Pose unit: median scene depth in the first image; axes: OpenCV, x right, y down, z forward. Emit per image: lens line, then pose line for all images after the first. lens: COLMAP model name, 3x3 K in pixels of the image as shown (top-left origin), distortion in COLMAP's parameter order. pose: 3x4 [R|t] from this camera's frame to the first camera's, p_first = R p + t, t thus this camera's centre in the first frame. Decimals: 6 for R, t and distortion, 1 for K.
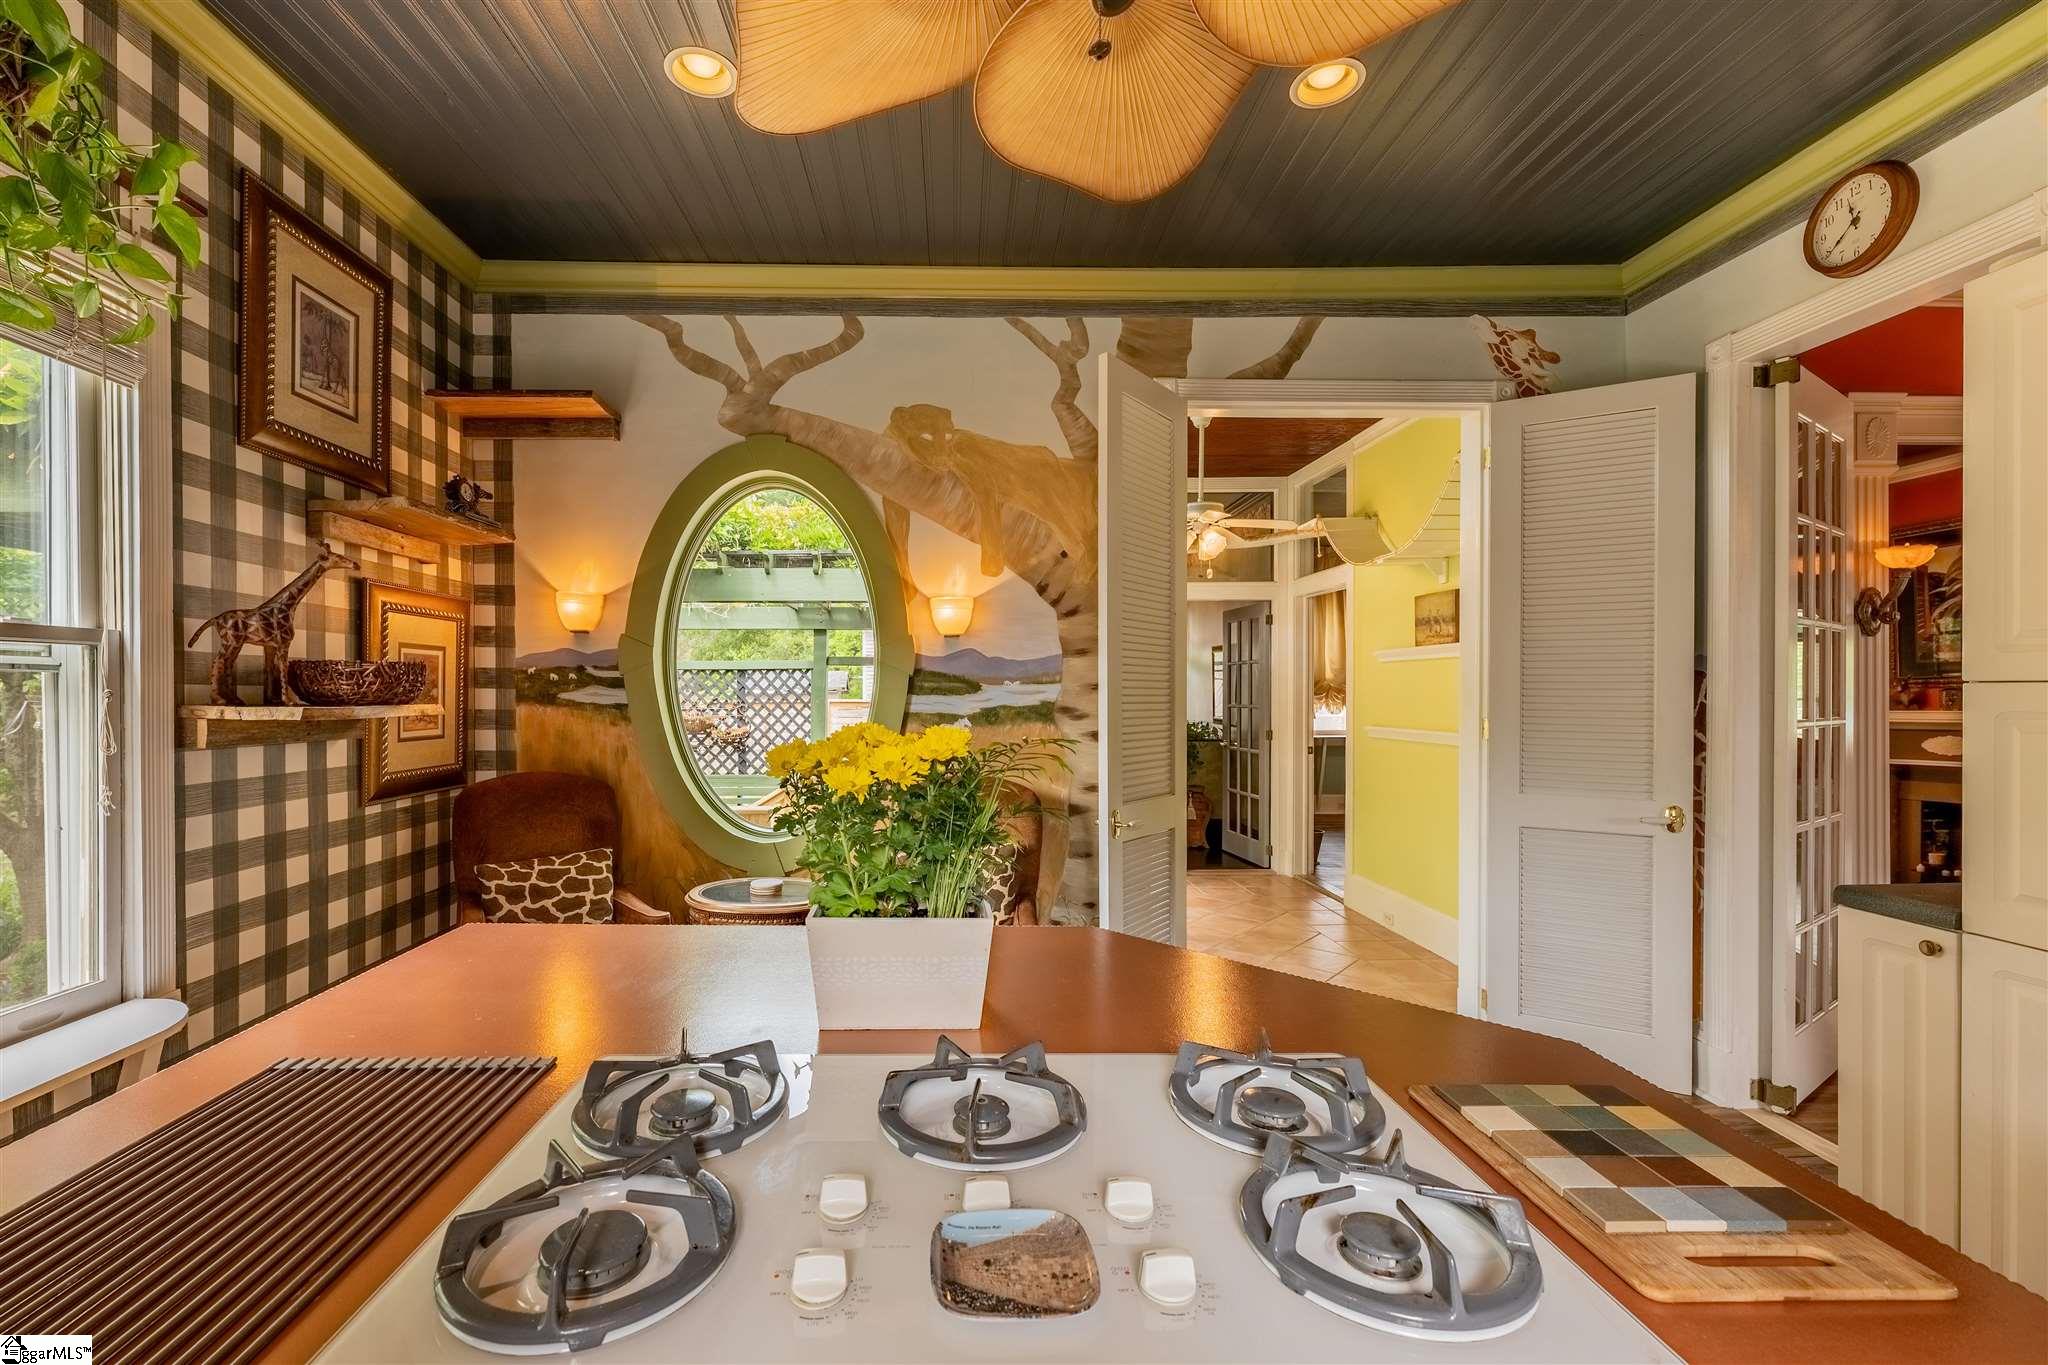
lens RADIAL K [[877.8, 0, 993.0], [0, 877.8, 704.5], [0, 0, 1]] dist [0.001724, -0.000431]
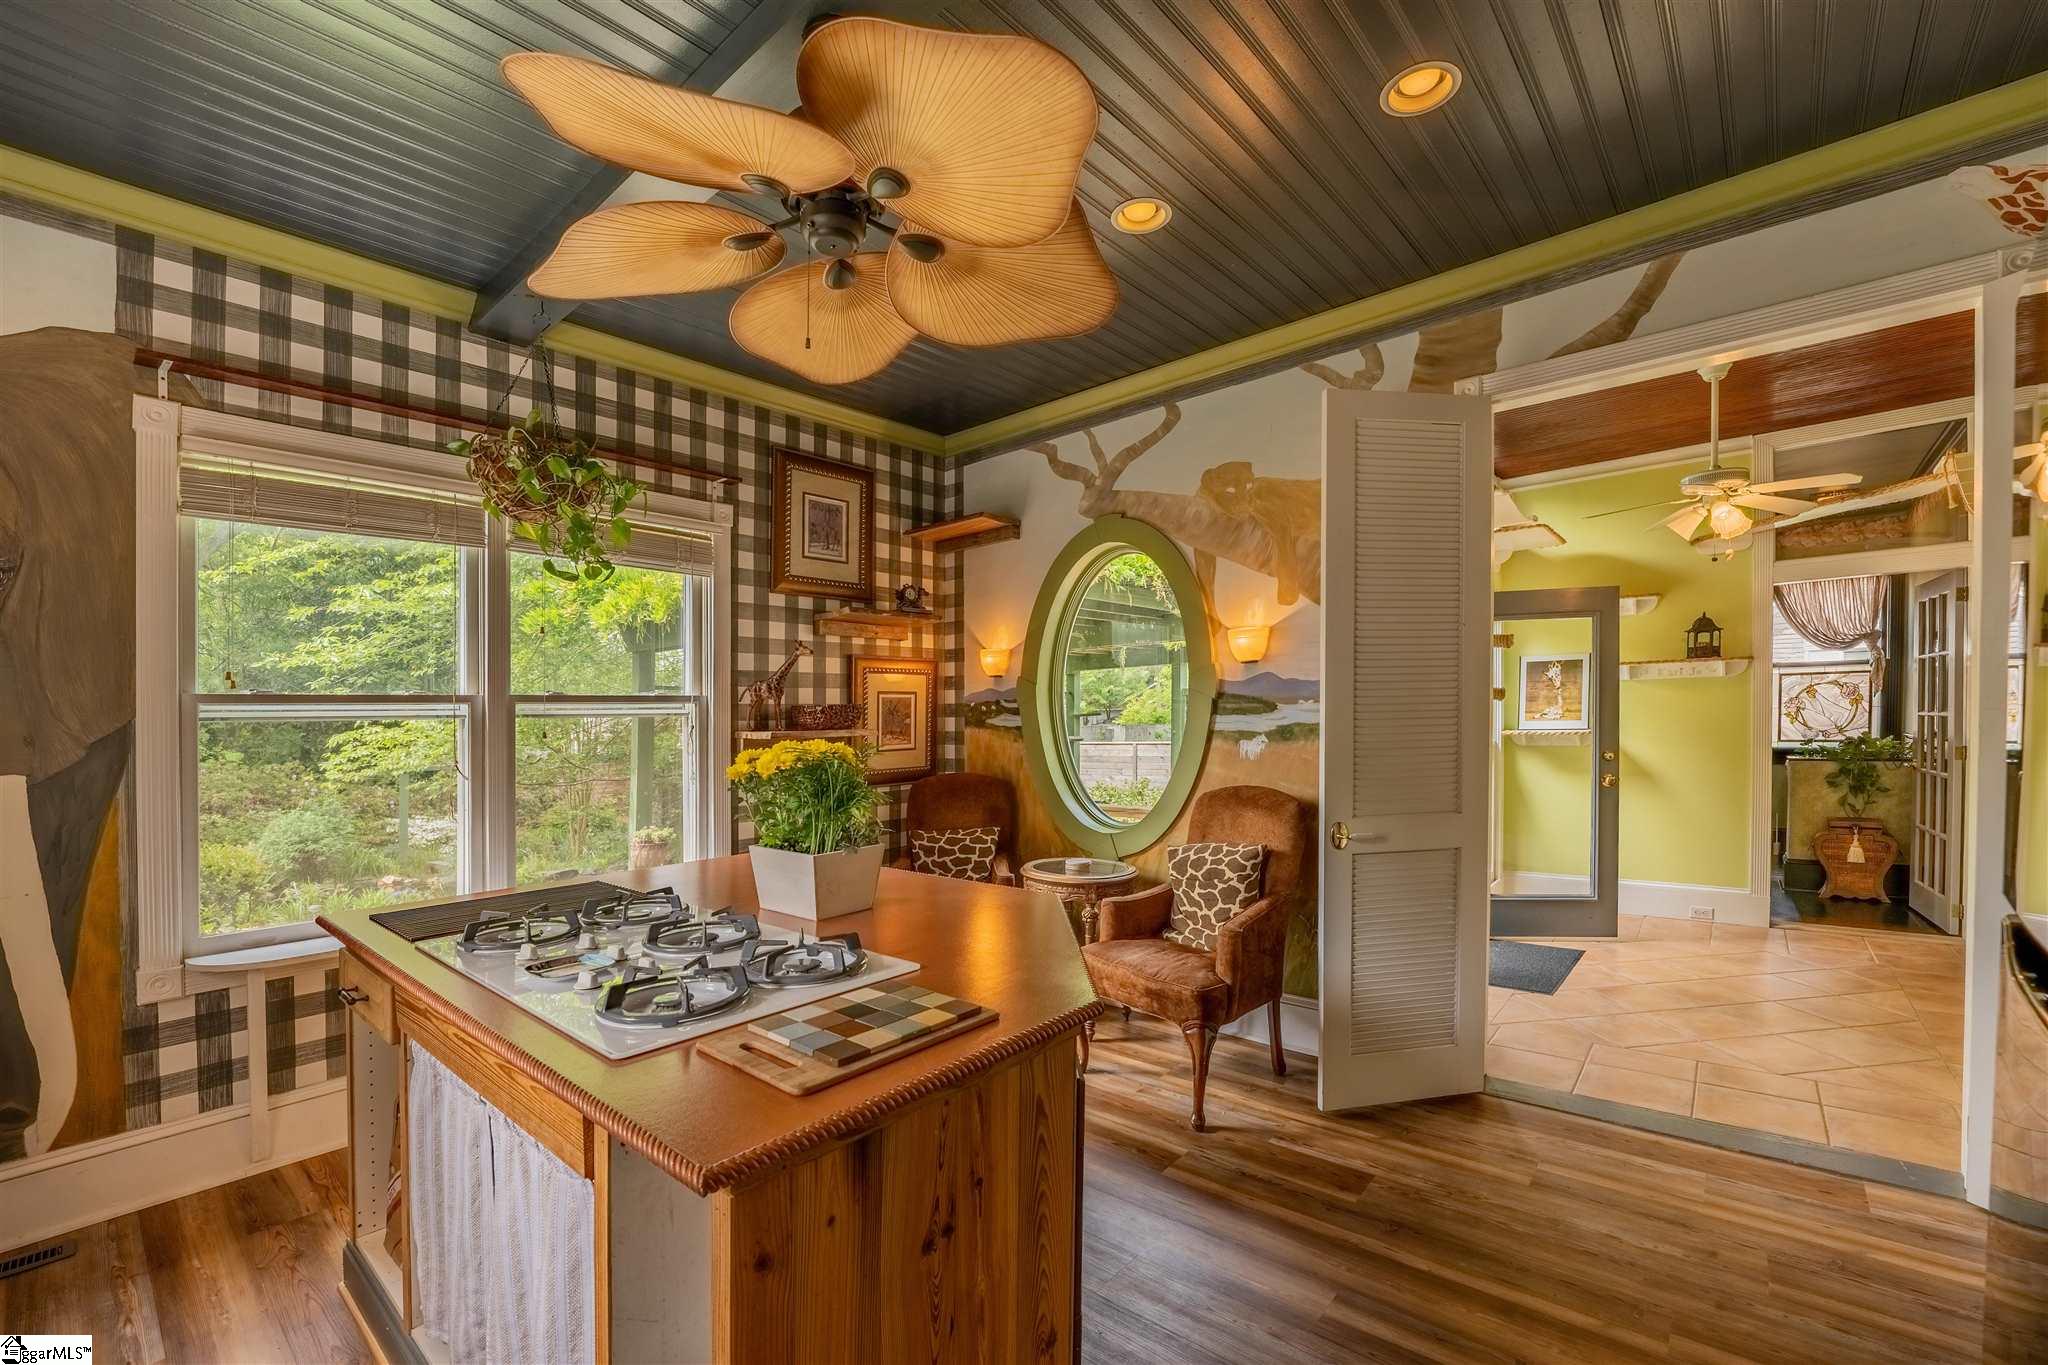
lens RADIAL K [[755.9, 0, 956.8], [0, 755.9, 718.0], [0, 0, 1]] dist [-0.021724, 0.000015]
pose [[0.759753, -0.021287, -0.649864, 0.290884], [0.016127, 0.999773, -0.013894, 0.001112], [0.650012, 0.000075, 0.759924, 0.018937]]
